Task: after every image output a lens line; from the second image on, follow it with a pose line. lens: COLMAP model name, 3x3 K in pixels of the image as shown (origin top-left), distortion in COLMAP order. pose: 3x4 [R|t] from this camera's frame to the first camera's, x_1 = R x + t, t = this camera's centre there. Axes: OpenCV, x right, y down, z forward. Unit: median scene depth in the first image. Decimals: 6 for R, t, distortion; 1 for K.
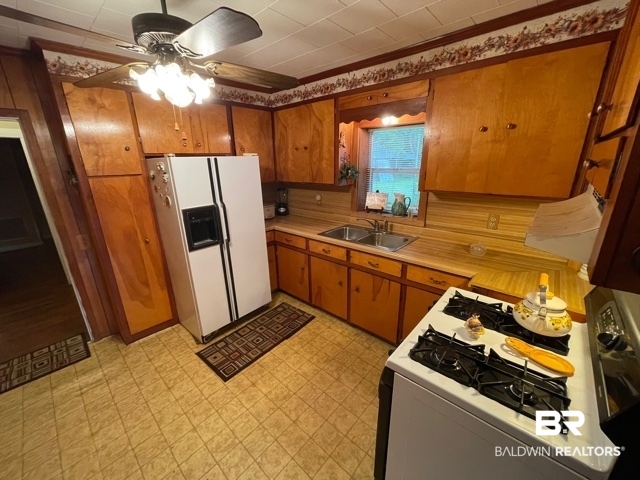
lens RADIAL K [[257.5, 0, 315.8], [0, 257.5, 239.4], [0, 0, 1]] dist [-0.000557, -0.000464]
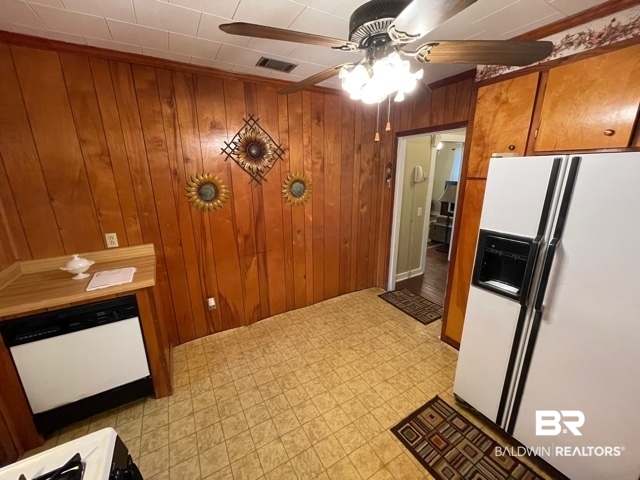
lens RADIAL K [[257.5, 0, 315.8], [0, 257.5, 239.4], [0, 0, 1]] dist [-0.000557, -0.000464]
pose [[-0.303946, 0.275060, -0.912118, 0.253984], [-0.265137, 0.895167, 0.358300, -0.188582], [0.915051, 0.350740, -0.199154, 0.598865]]
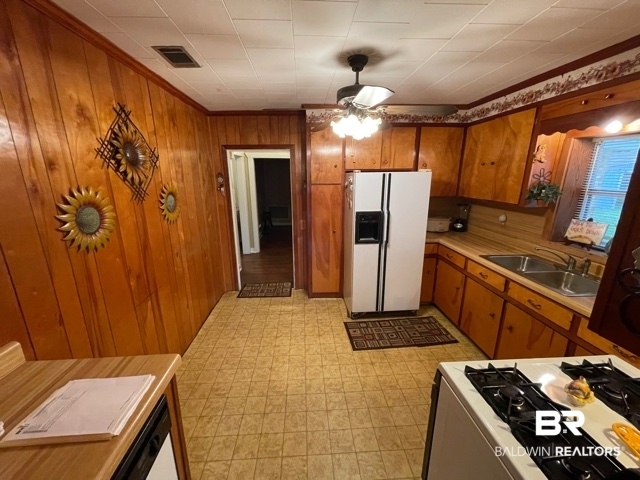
lens RADIAL K [[257.5, 0, 315.8], [0, 257.5, 239.4], [0, 0, 1]] dist [-0.000557, -0.000464]
pose [[0.712490, 0.190072, -0.675448, 0.214285], [-0.215845, 0.975307, 0.046771, 0.006609], [0.667659, 0.112468, 0.735923, -0.085906]]
